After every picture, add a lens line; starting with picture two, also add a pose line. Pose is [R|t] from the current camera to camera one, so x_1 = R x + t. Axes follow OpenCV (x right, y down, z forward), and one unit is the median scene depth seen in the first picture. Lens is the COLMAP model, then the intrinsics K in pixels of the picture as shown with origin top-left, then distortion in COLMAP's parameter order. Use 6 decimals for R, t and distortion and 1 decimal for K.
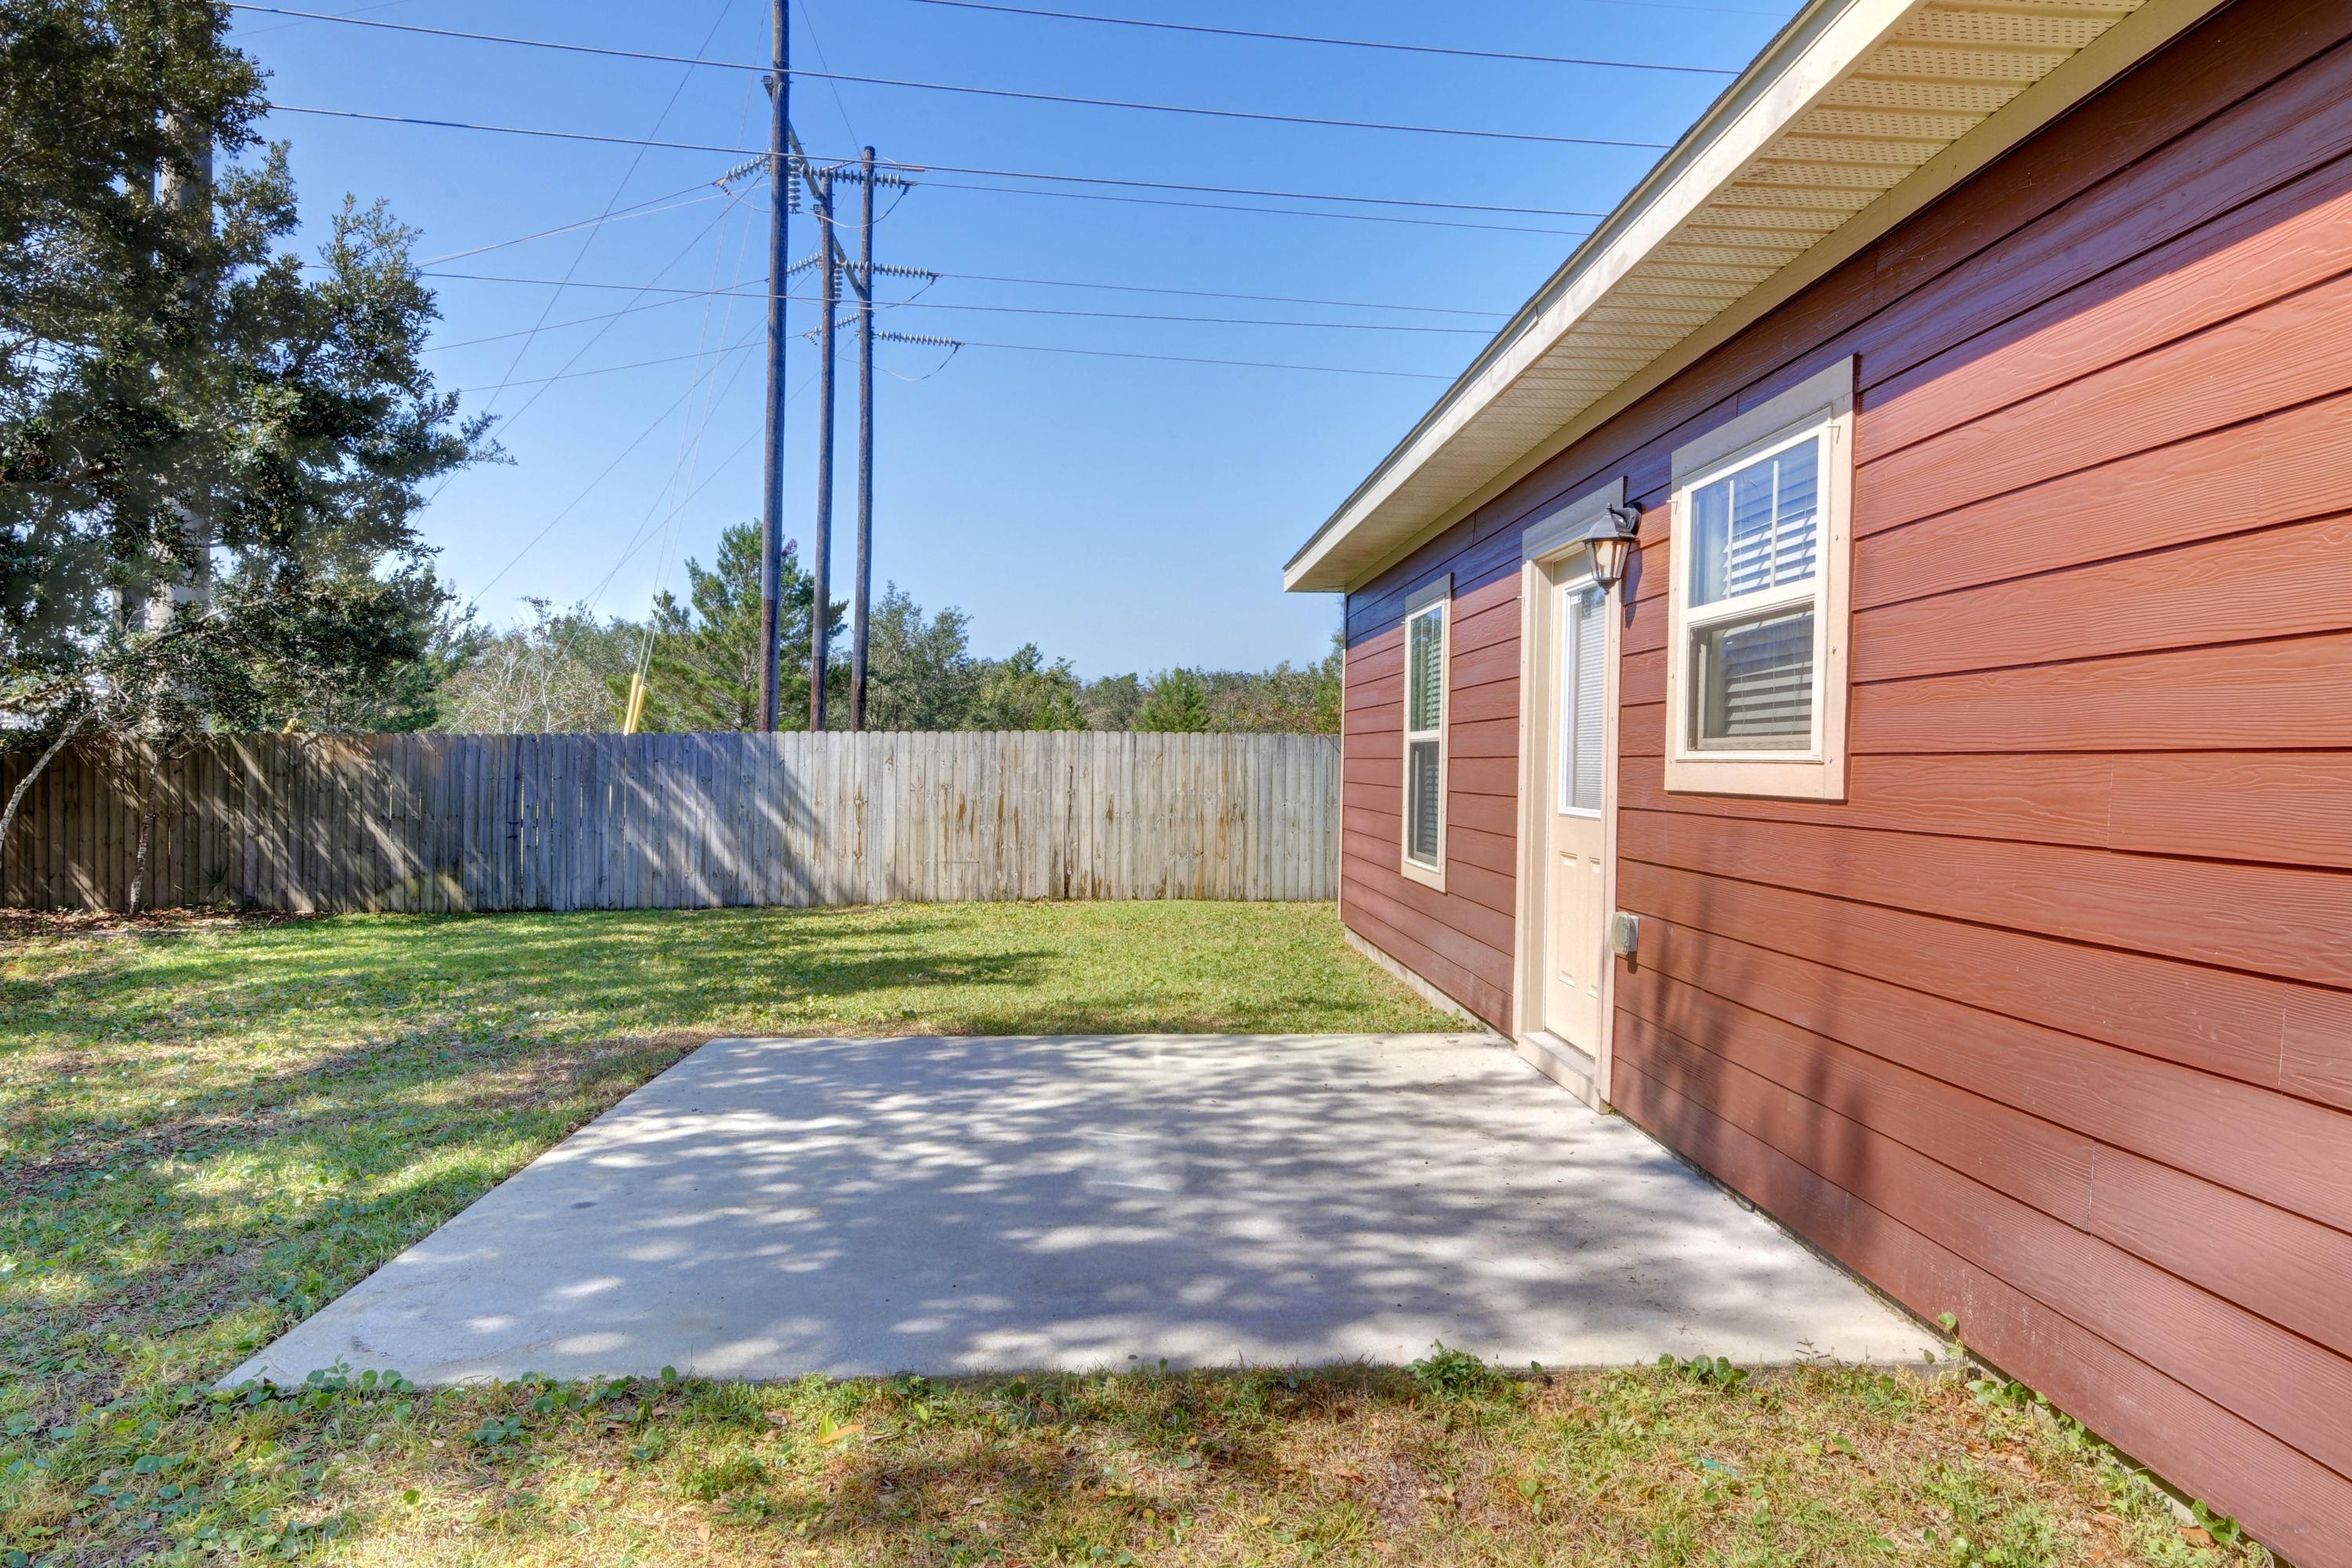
lens RADIAL K [[1402.4, 0, 1176.0], [0, 1402.4, 784.0], [0, 0, 1]] dist [0.001849, 0.000110]
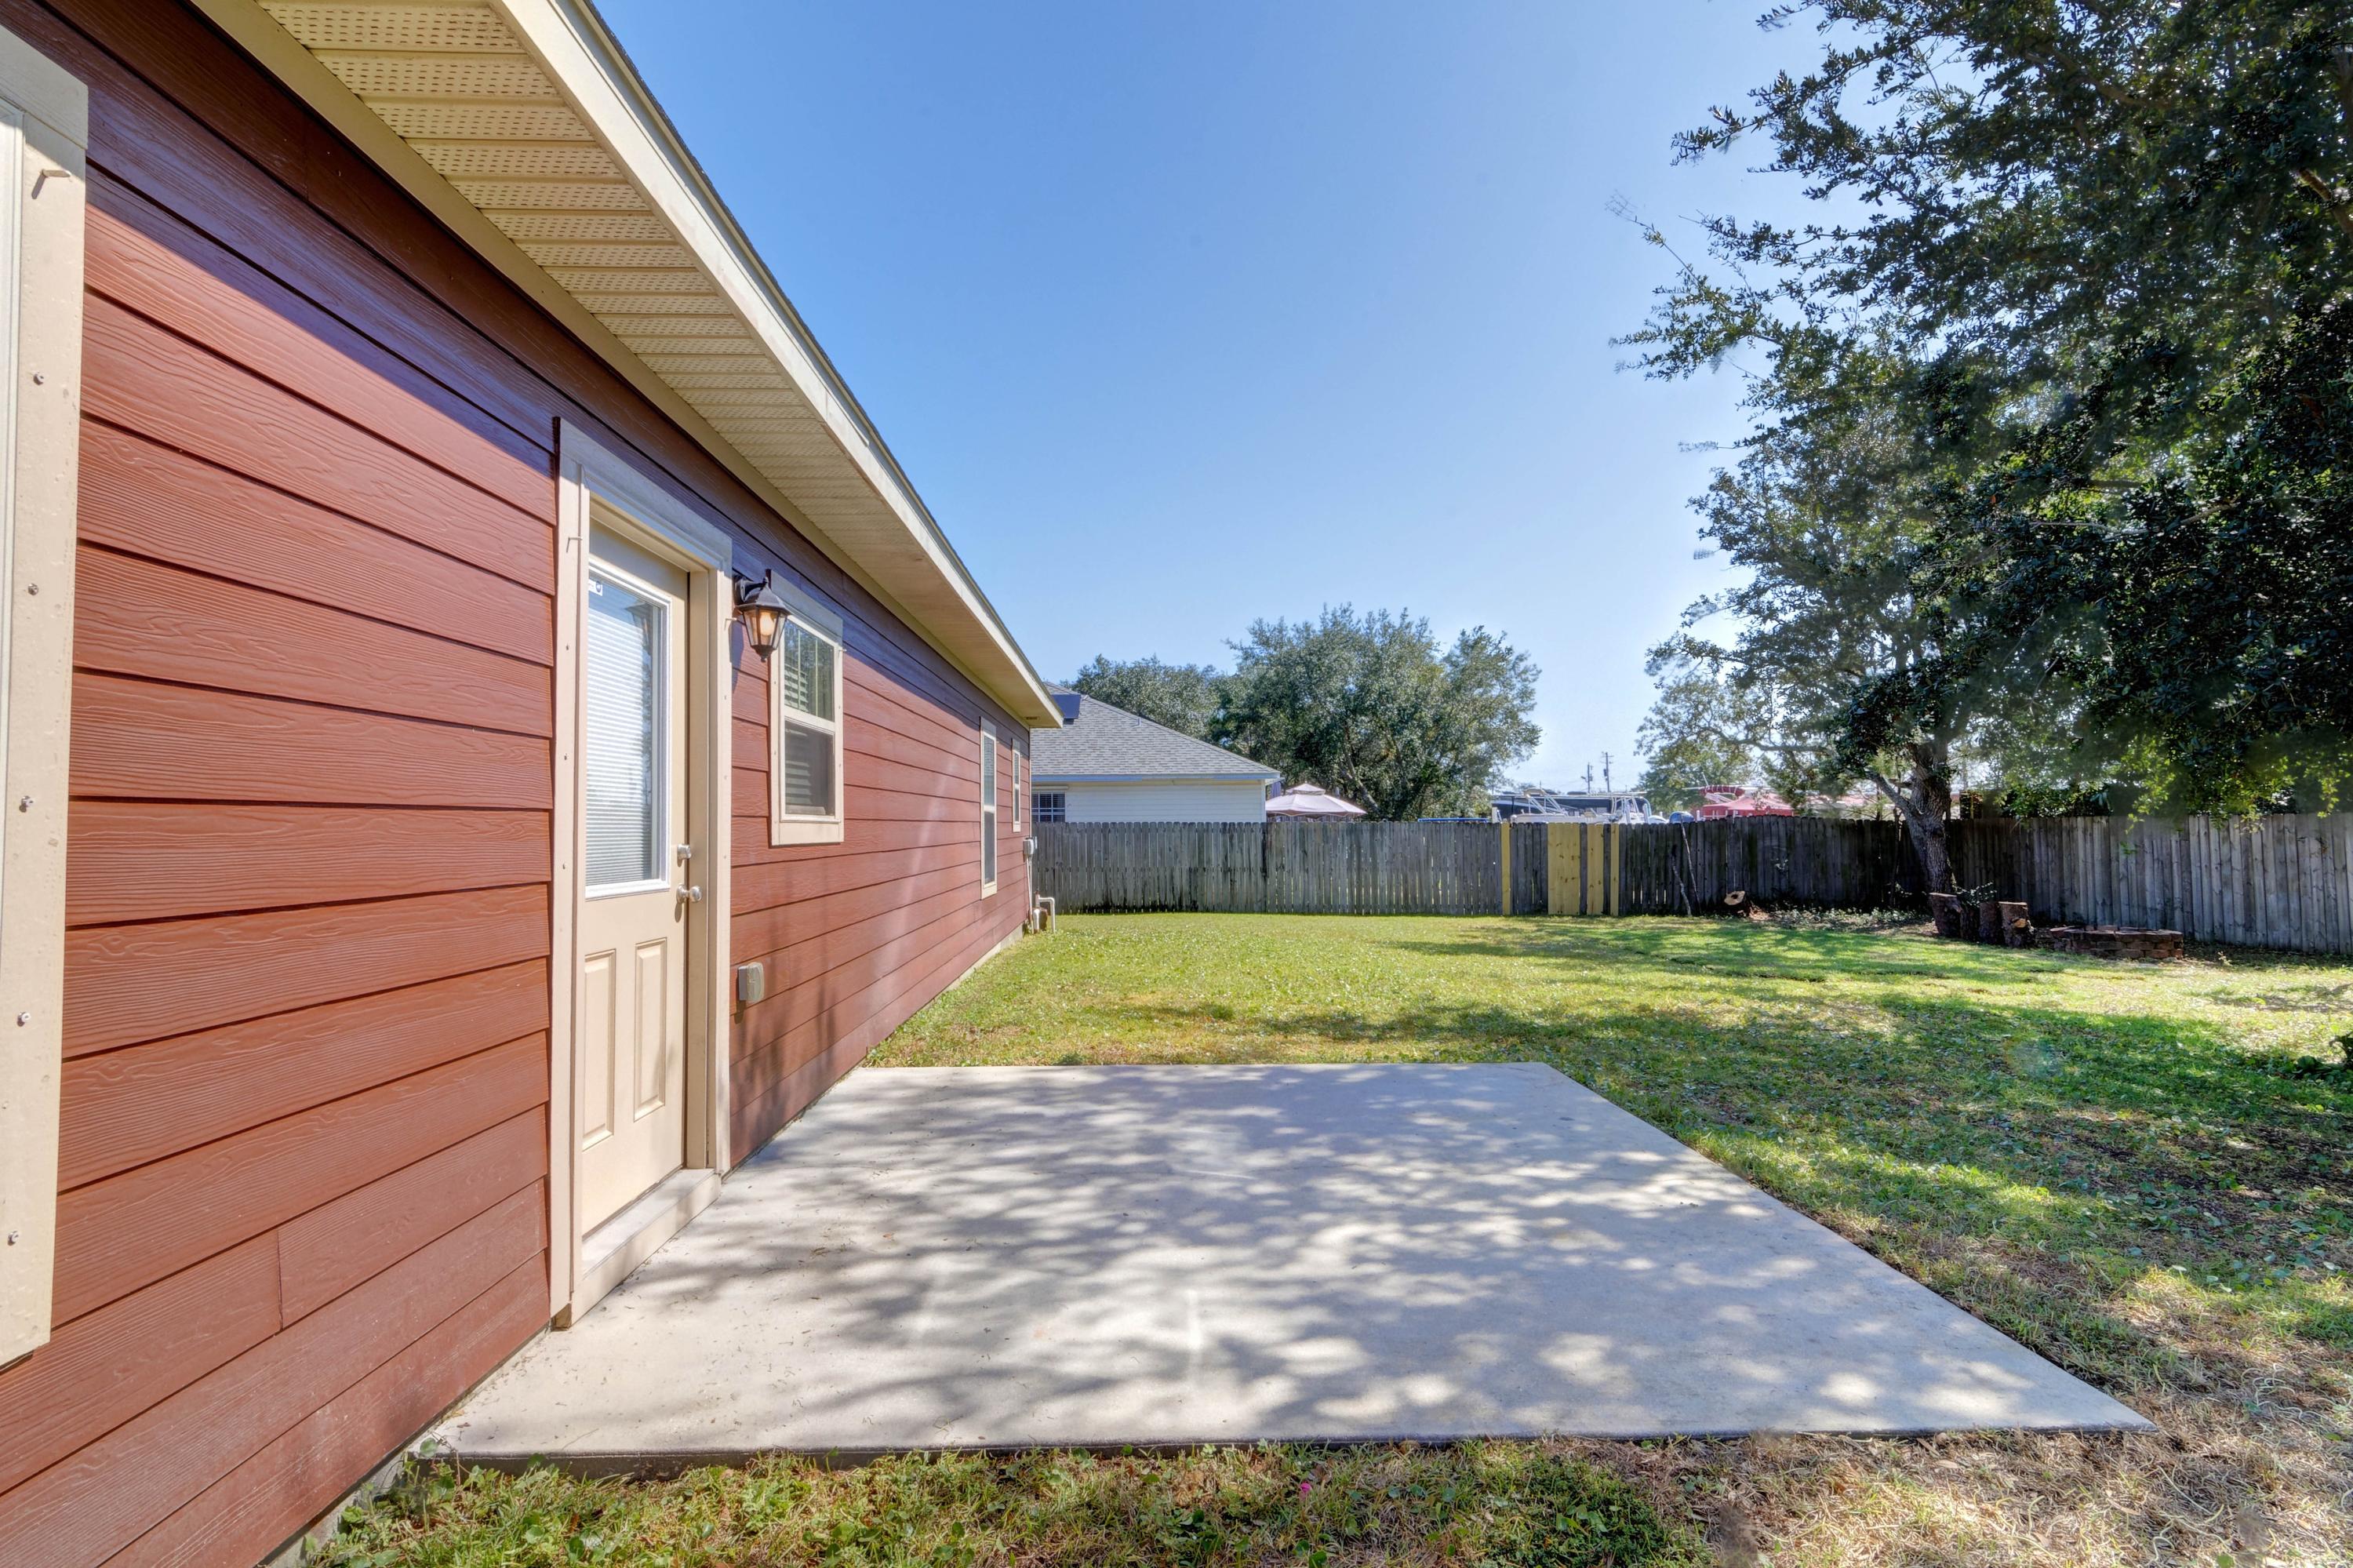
lens RADIAL K [[1106.1, 0, 1176.5], [0, 1106.1, 784.0], [0, 0, 1]] dist [-0.073115, 0.000033]
pose [[-0.999891, -0.002958, 0.014433, -0.008097], [-0.003285, 0.999737, -0.022708, -0.018351], [-0.014362, -0.022753, -0.999638, 1.268671]]
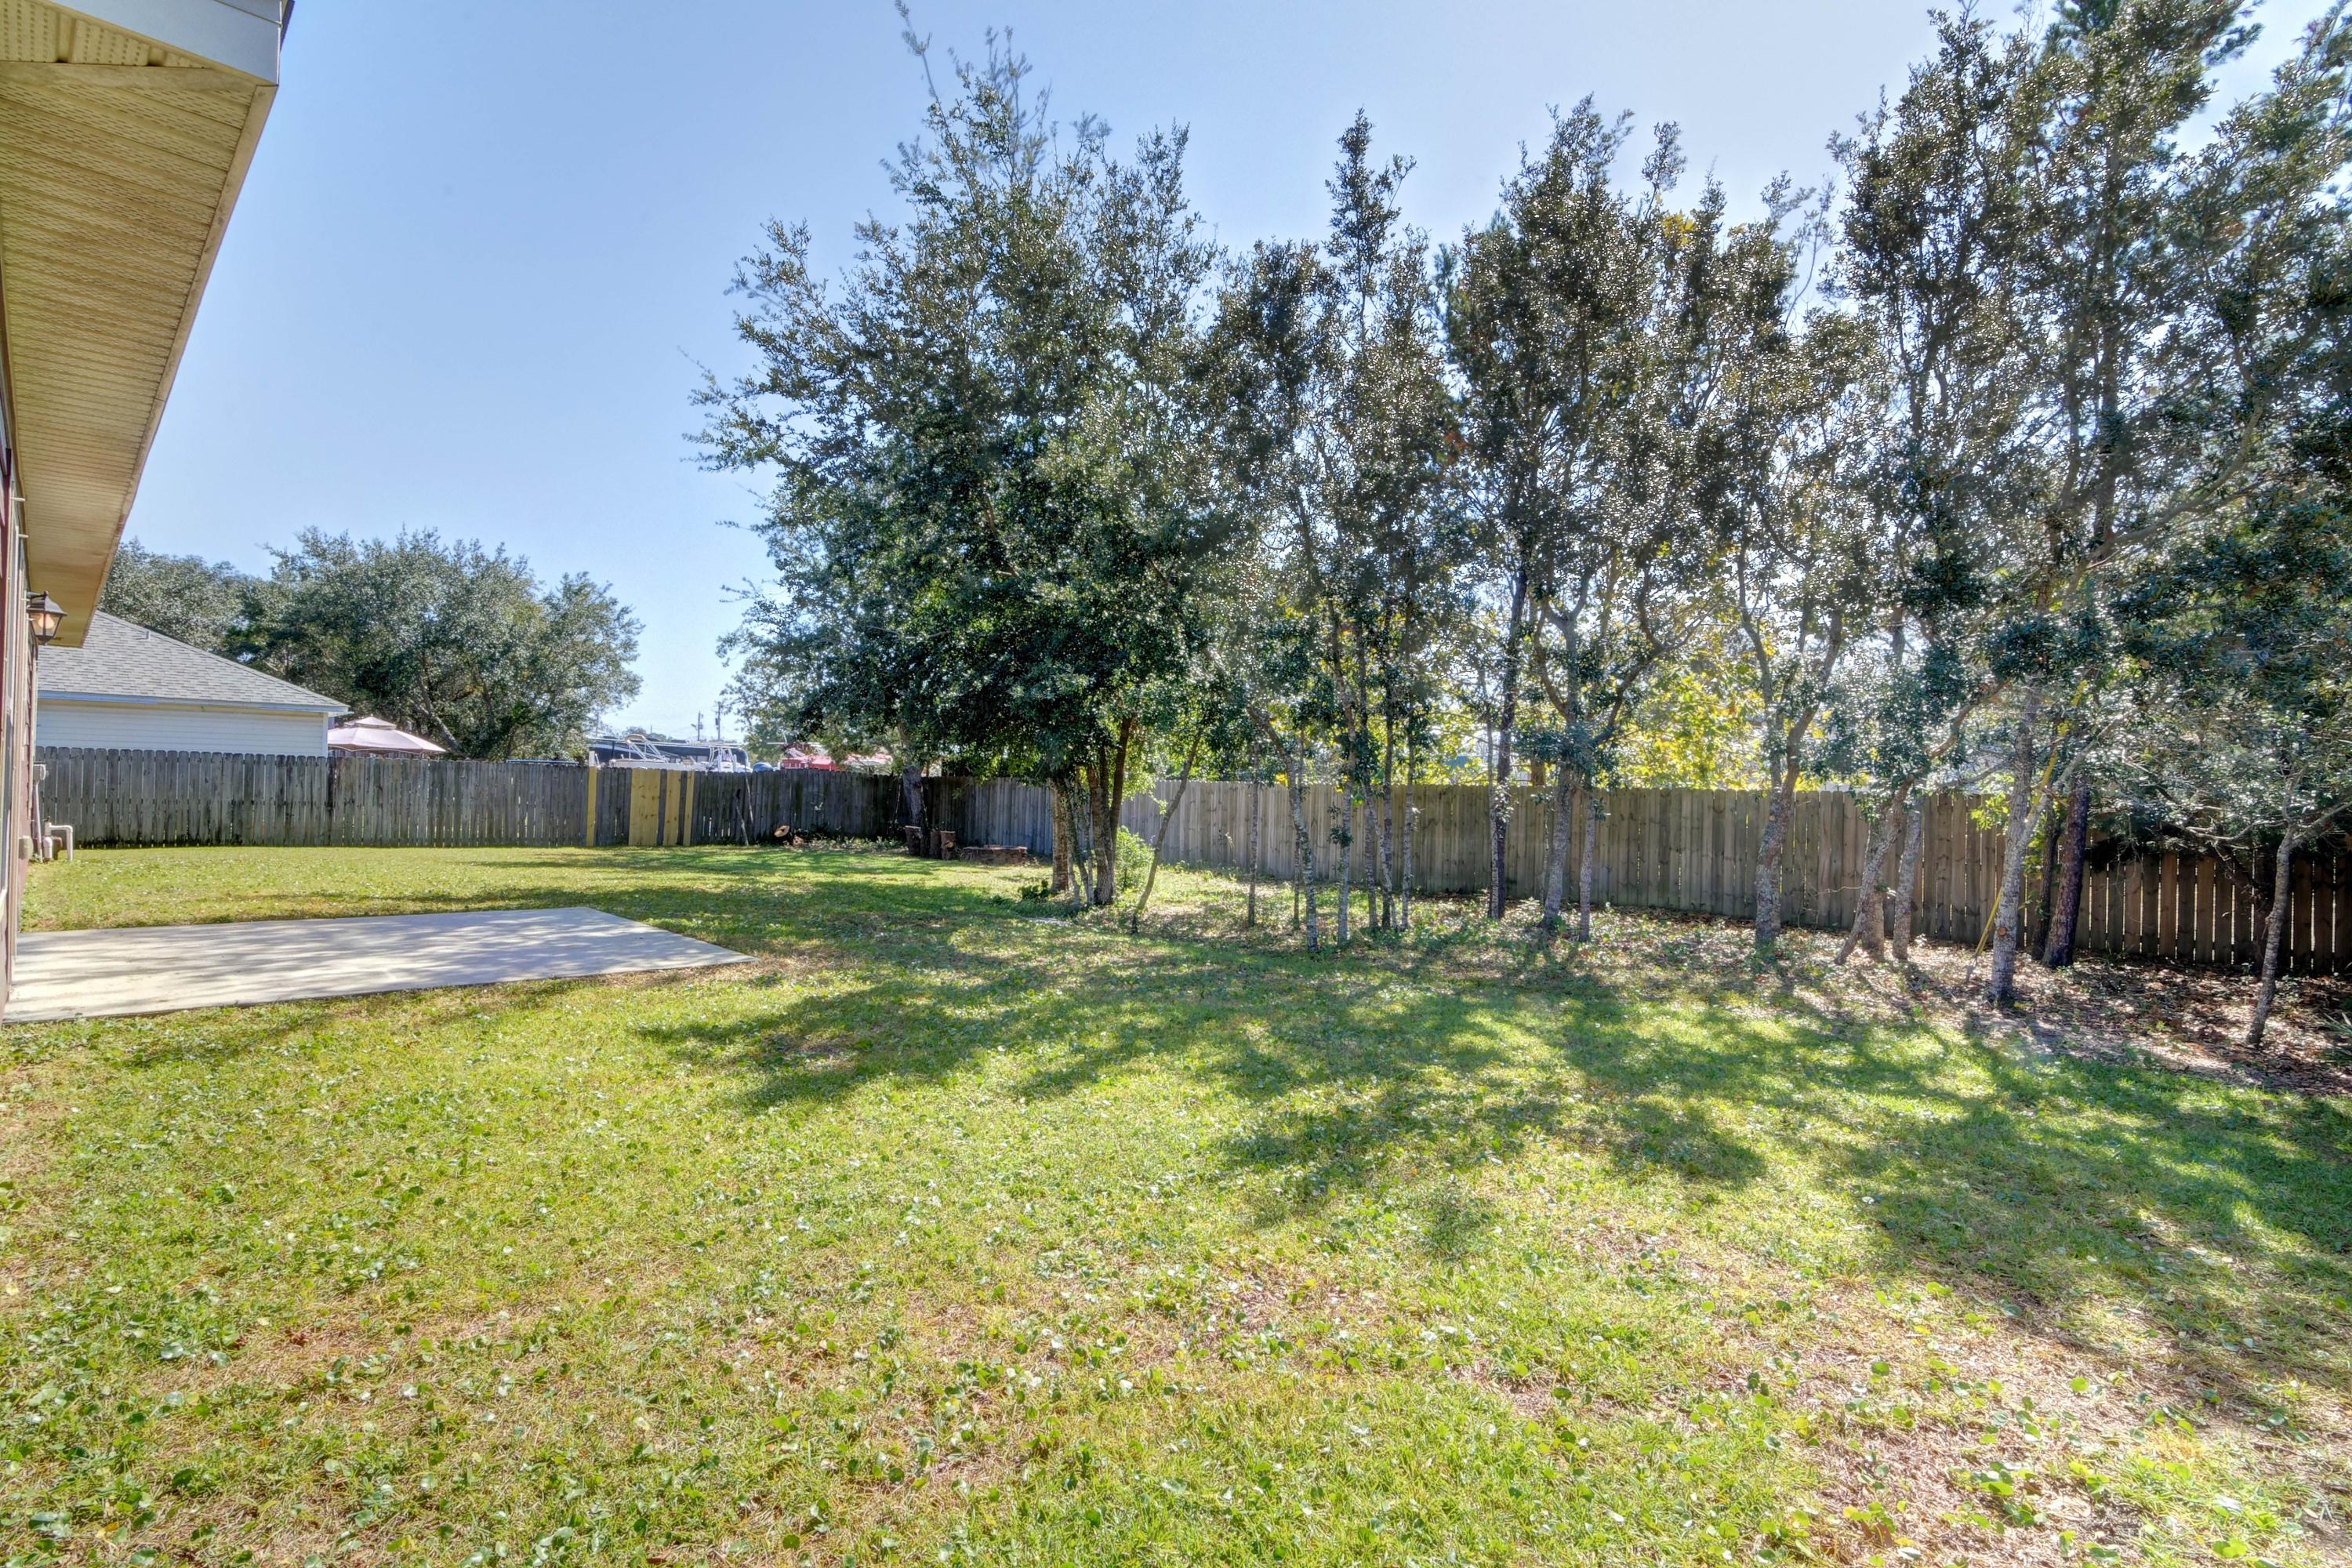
lens RADIAL K [[1174.8, 0, 1174.7], [0, 1174.8, 768.9], [0, 0, 1]] dist [0.019139, 0.000327]
pose [[-0.752958, -0.039729, -0.656868, 0.036638], [-0.045888, 0.998916, -0.007816, -0.020914], [0.656466, 0.024257, -0.753965, 1.483975]]
